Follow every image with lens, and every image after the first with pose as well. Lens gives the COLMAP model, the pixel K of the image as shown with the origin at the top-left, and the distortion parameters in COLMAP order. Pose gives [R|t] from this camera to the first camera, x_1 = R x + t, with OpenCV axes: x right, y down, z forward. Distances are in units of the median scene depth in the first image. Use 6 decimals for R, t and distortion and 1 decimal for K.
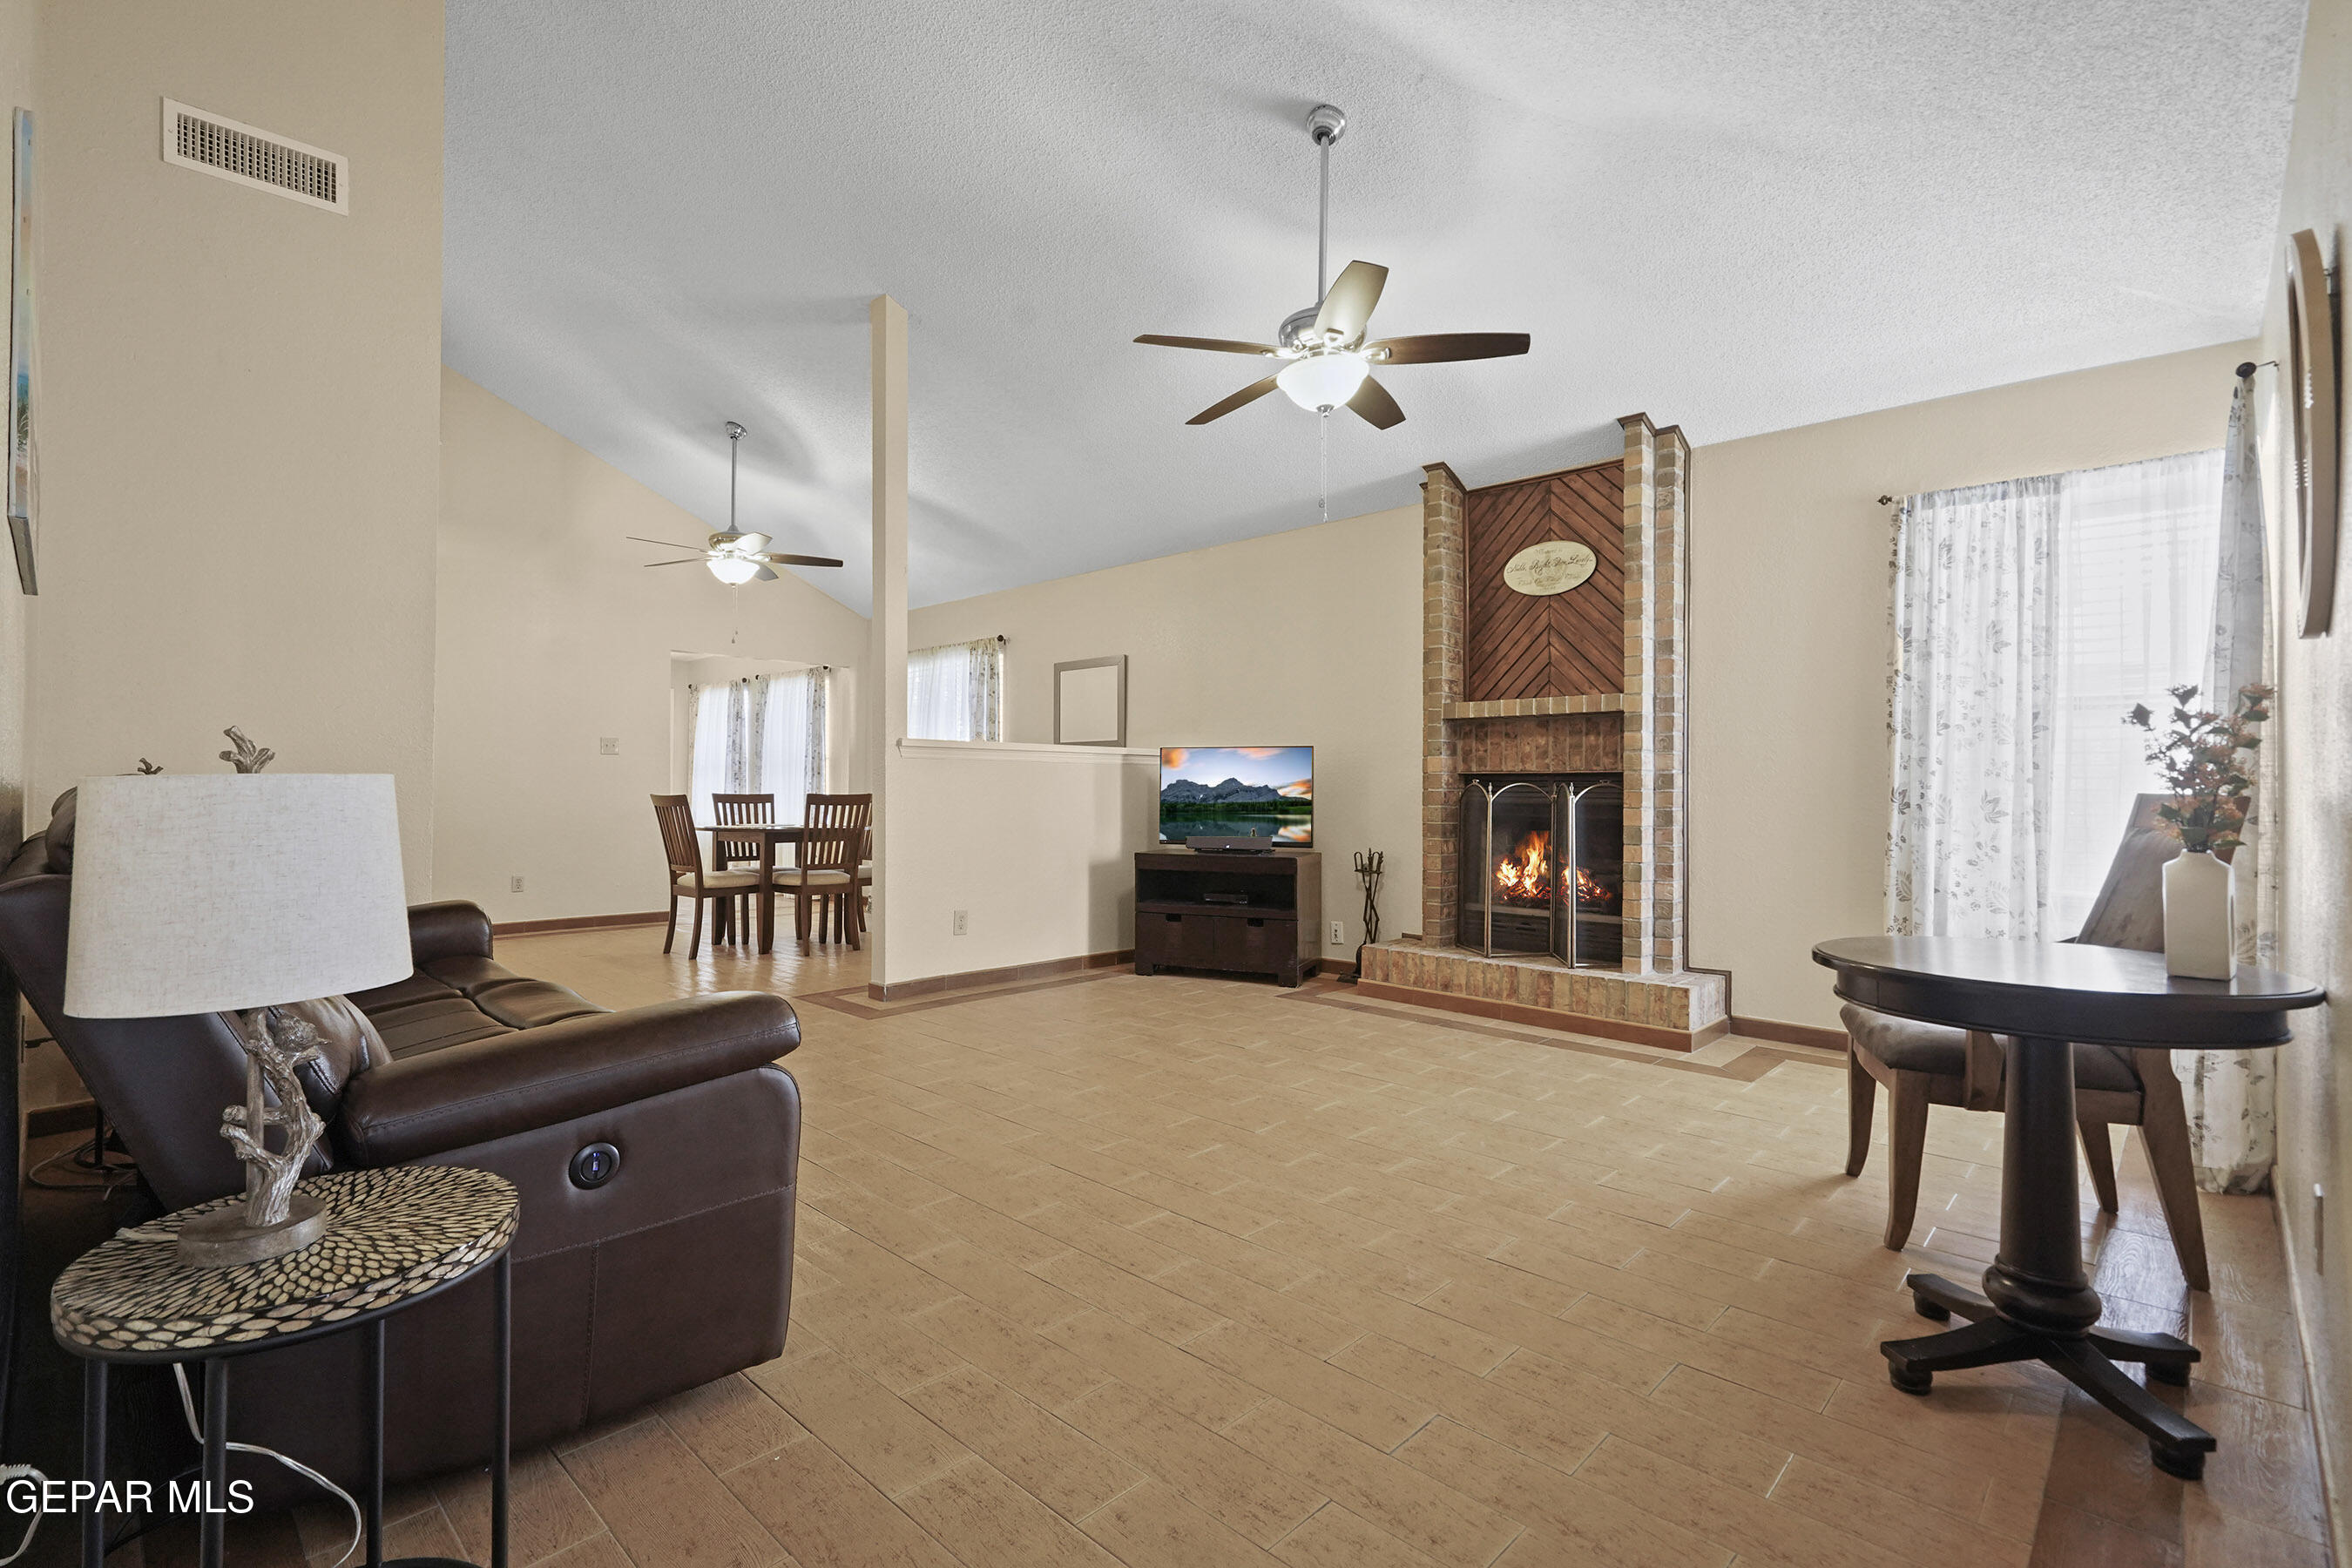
lens RADIAL K [[1089.2, 0, 1181.2], [0, 1089.2, 788.3], [0, 0, 1]] dist [-0.002661, -0.001577]
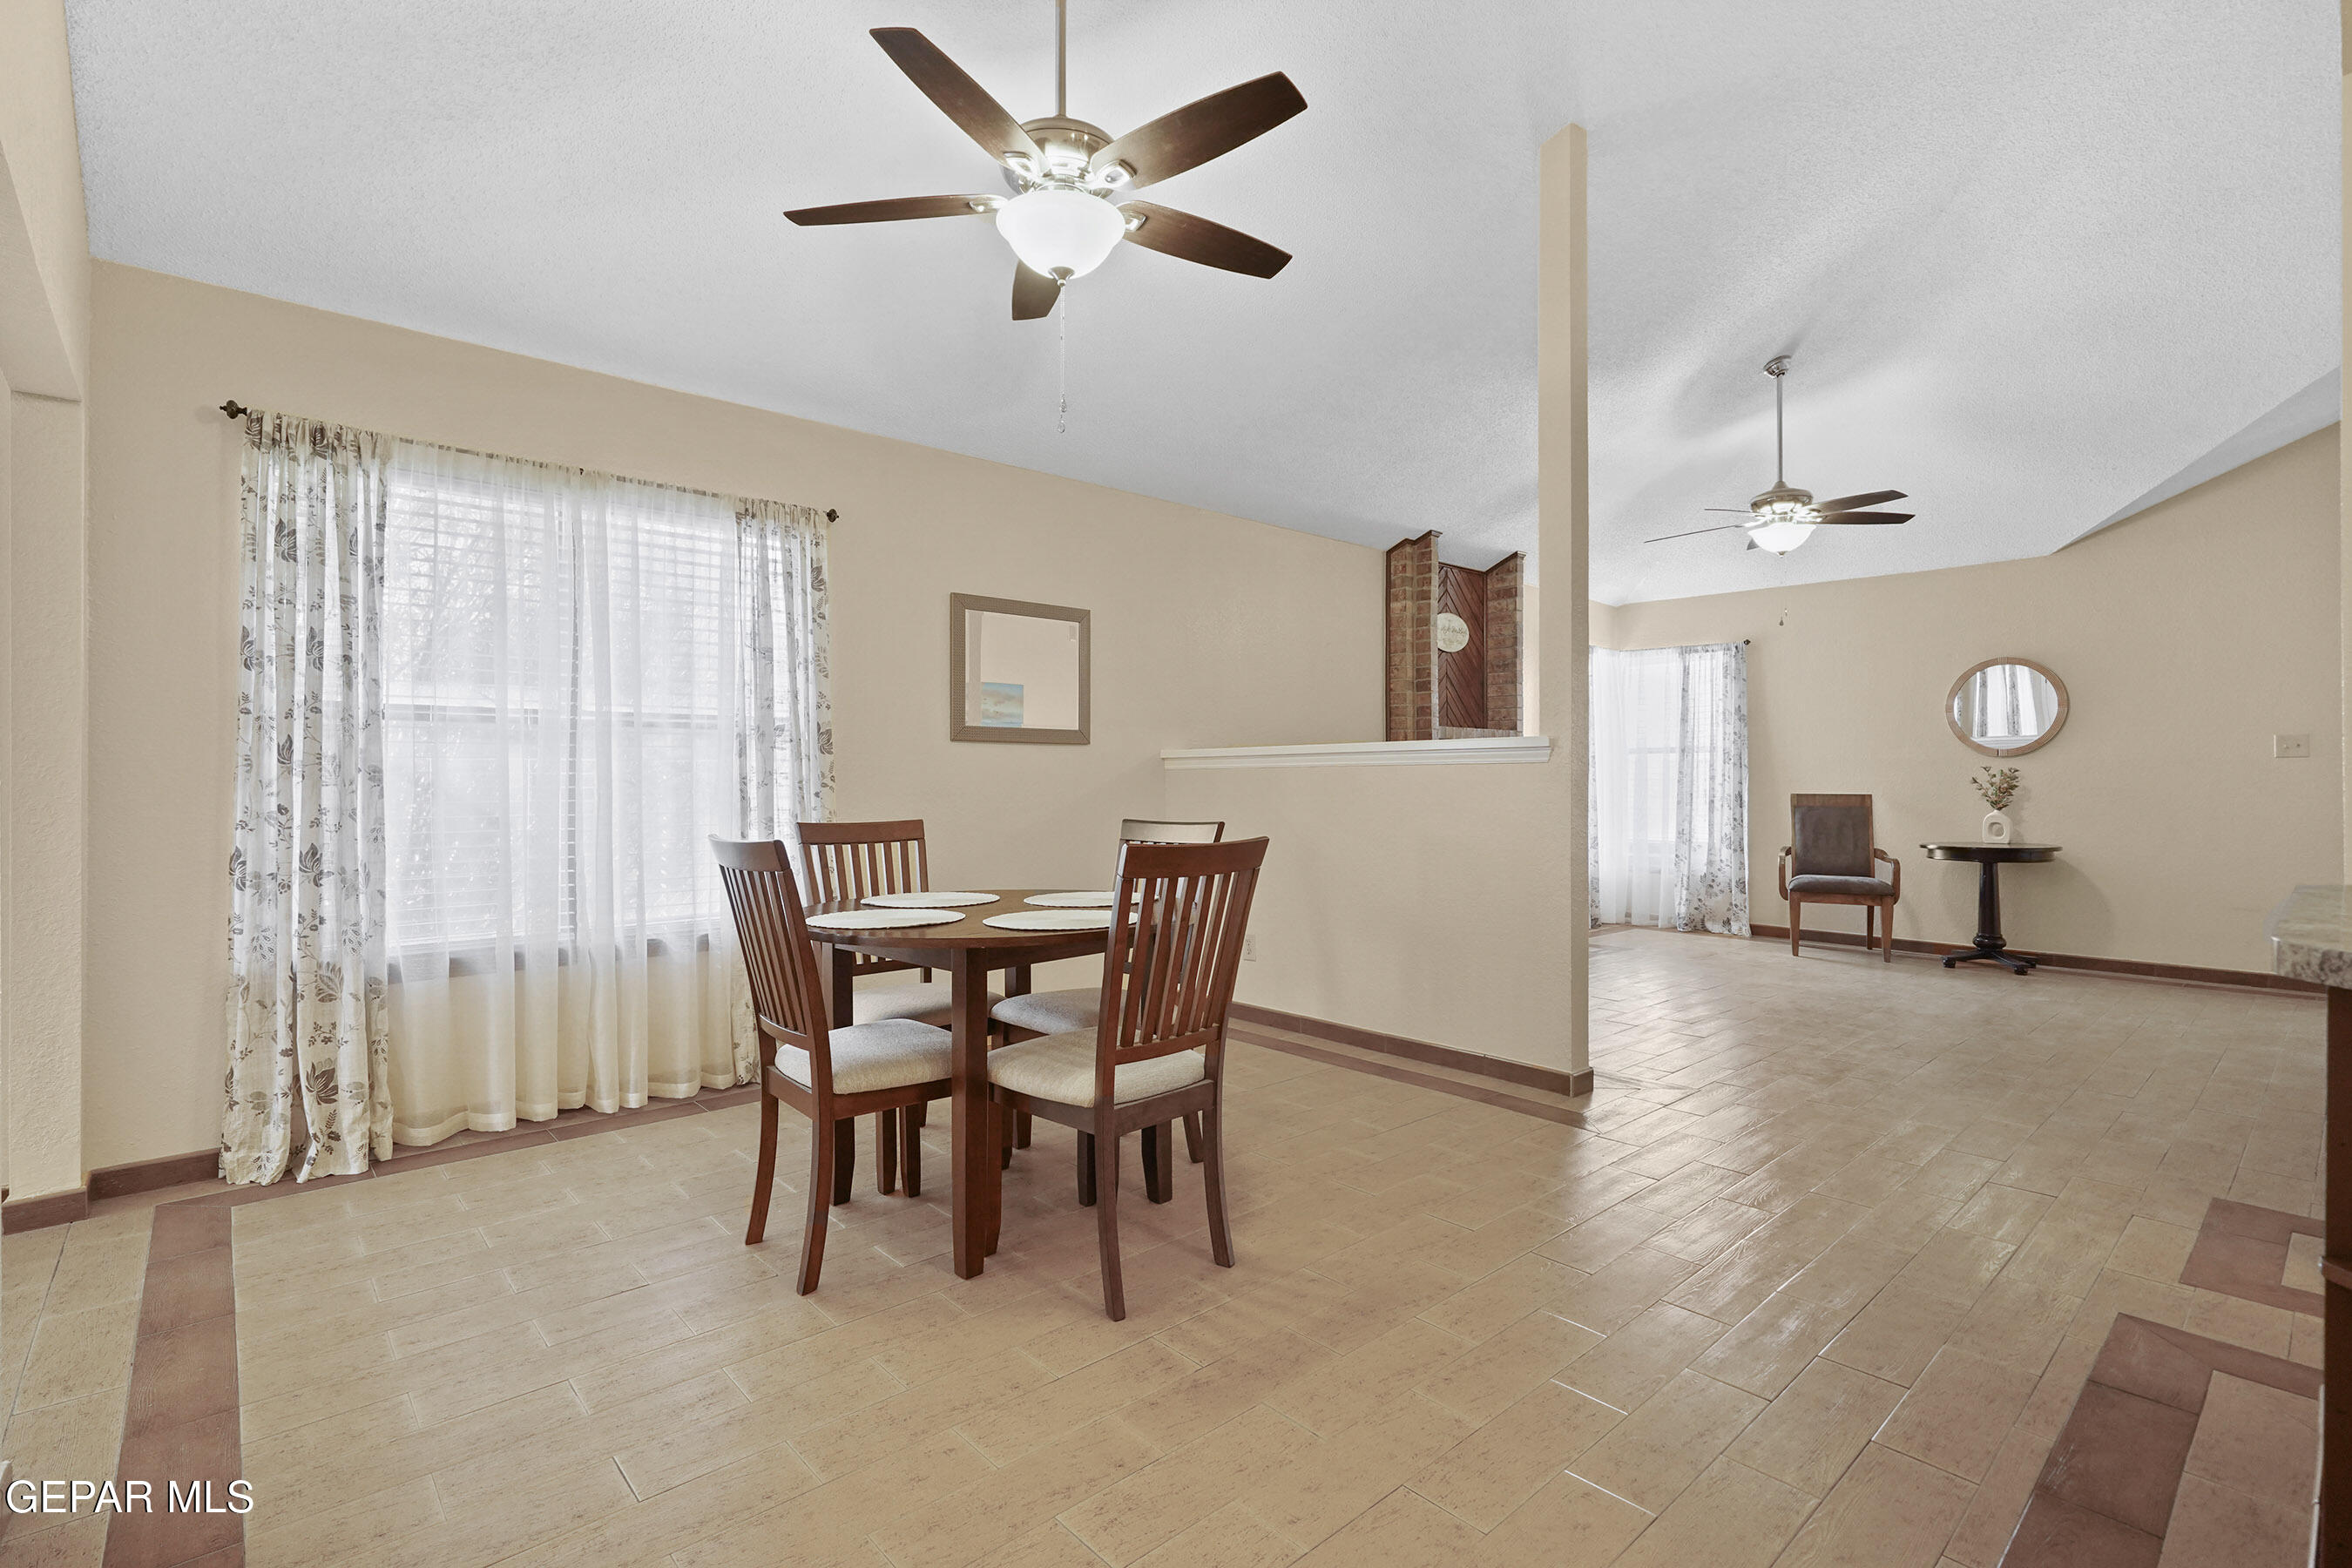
lens RADIAL K [[1089.2, 0, 1153.1], [0, 1089.2, 791.6], [0, 0, 1]] dist [-0.002661, -0.001577]
pose [[0.096872, -0.008749, 0.995258, -1.108008], [-0.003313, 0.999953, 0.009113, -0.012136], [-0.995291, -0.004180, 0.096839, 1.279230]]
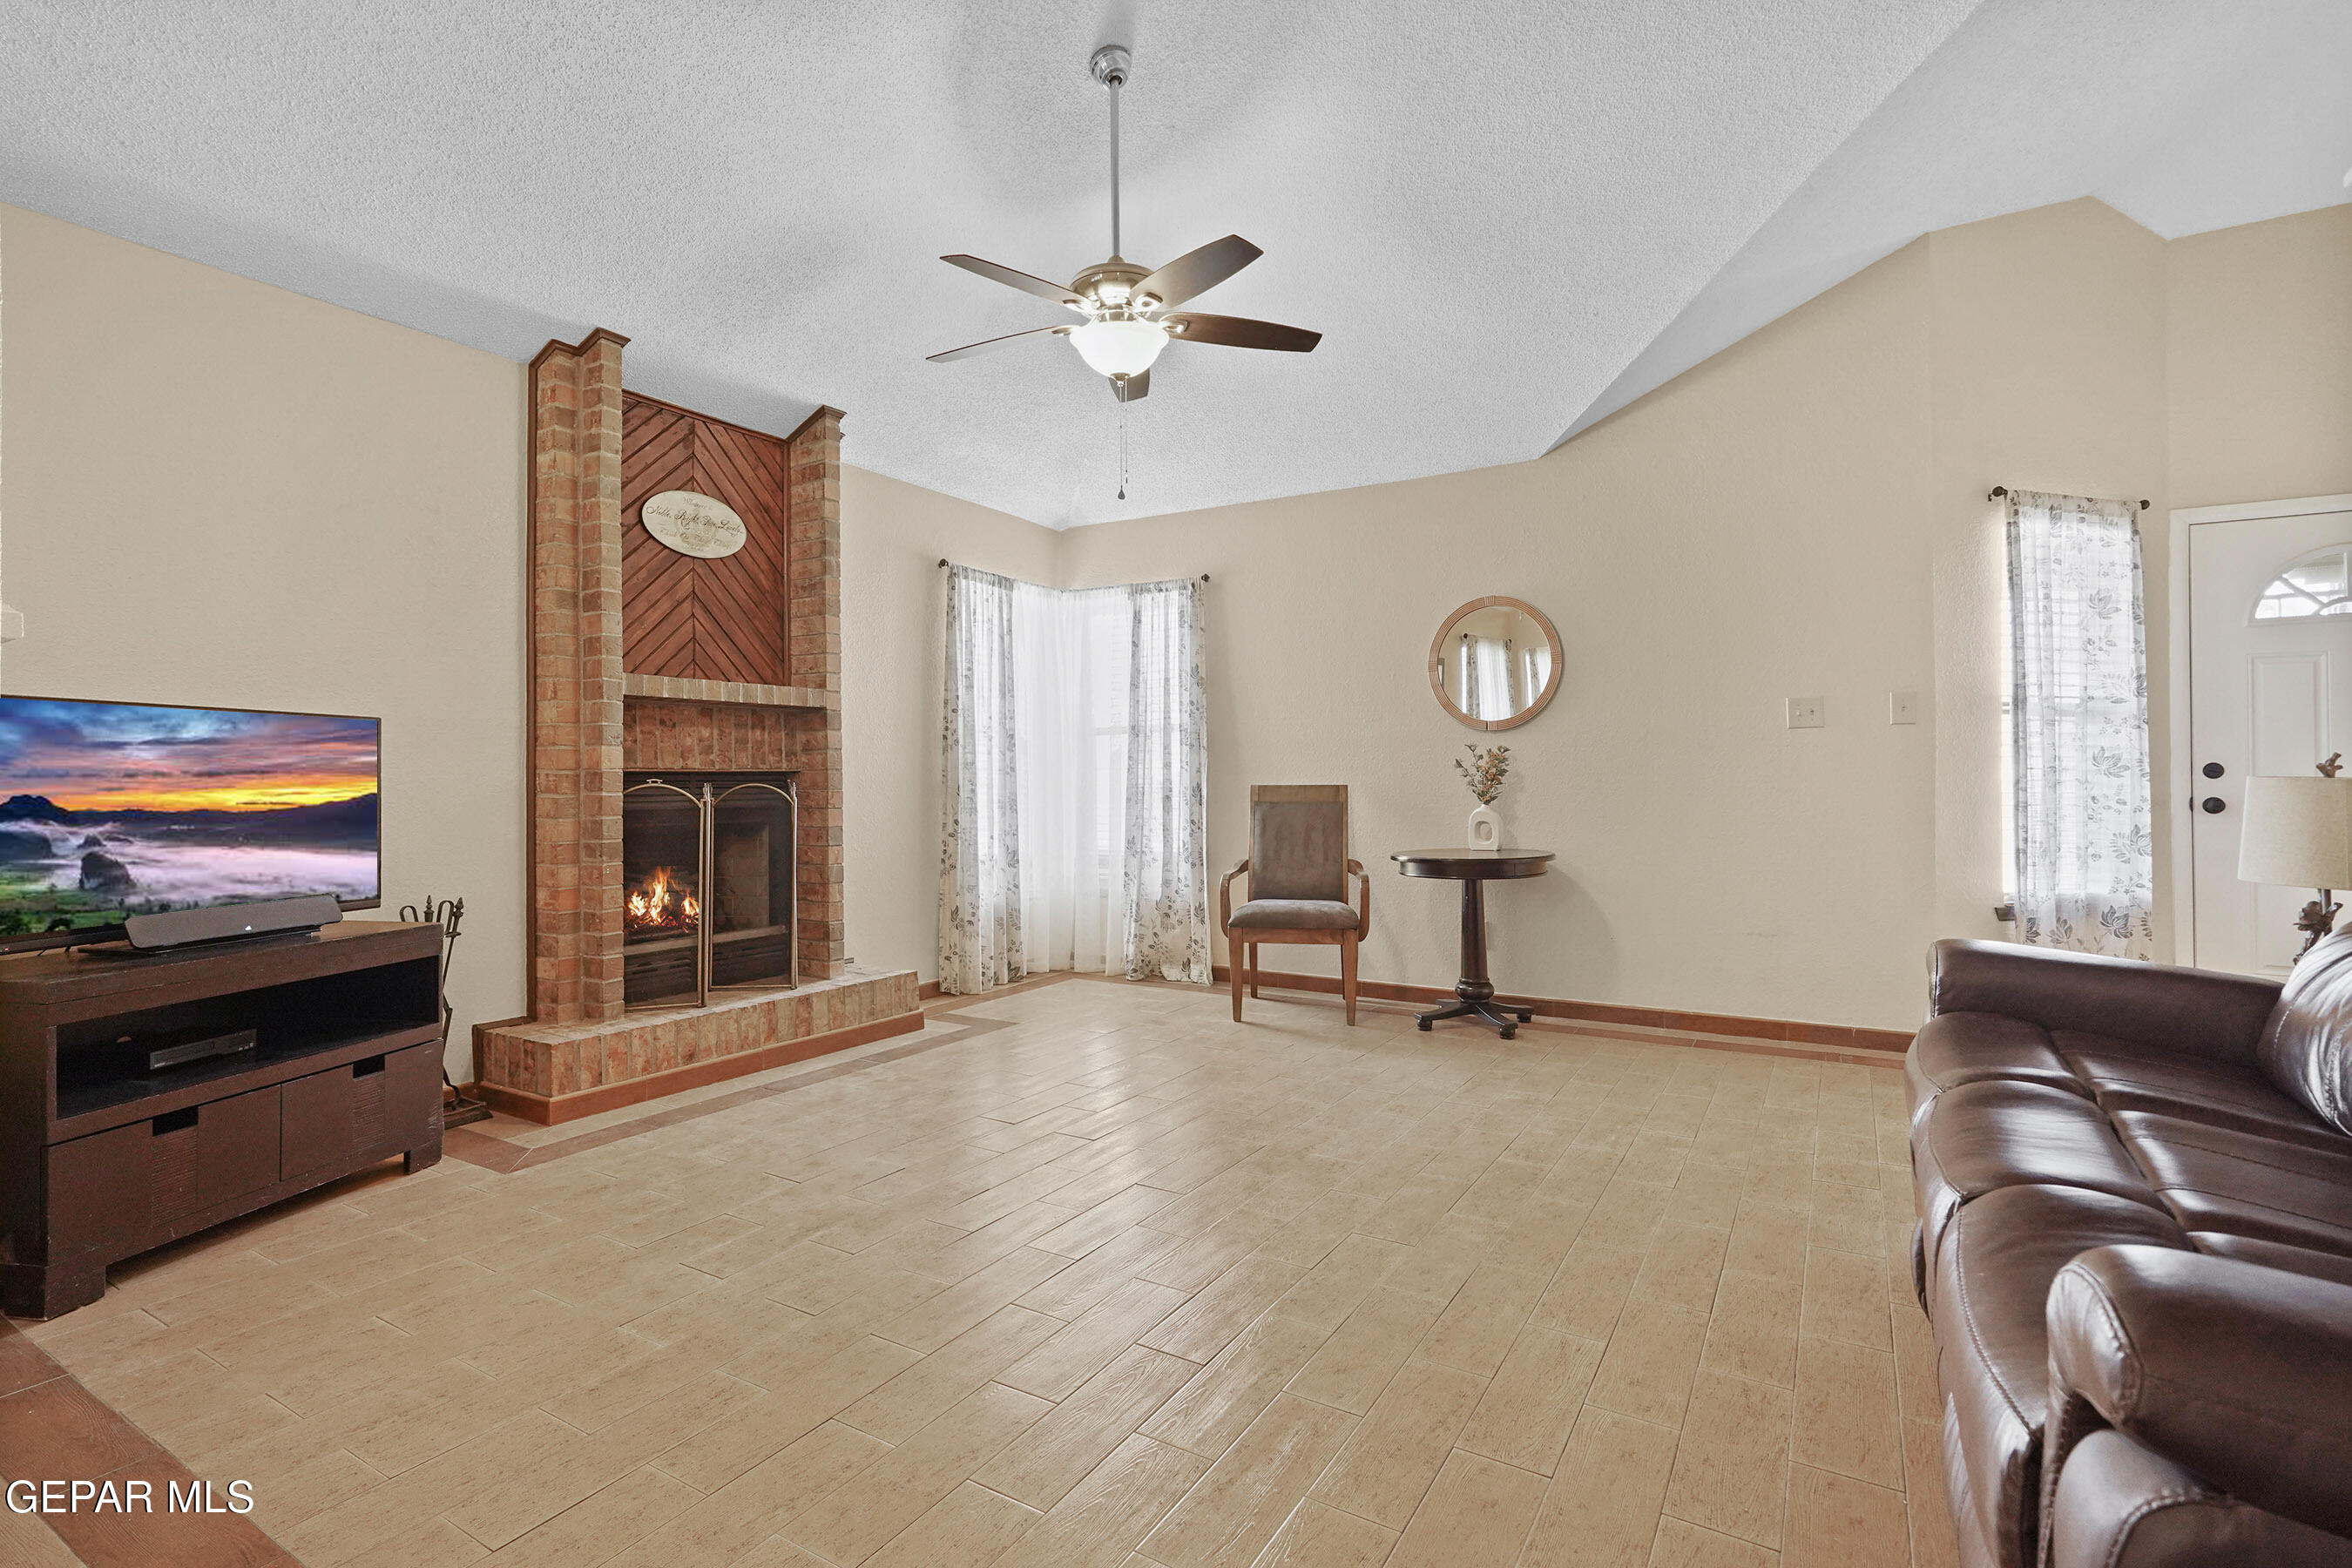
lens RADIAL K [[1089.2, 0, 1193.0], [0, 1089.2, 768.3], [0, 0, 1]] dist [-0.002661, -0.001577]
pose [[-0.214988, 0.010590, 0.976559, -0.569632], [0.008292, 0.999925, -0.009018, -0.006054], [-0.976582, 0.006159, -0.215059, 0.836542]]
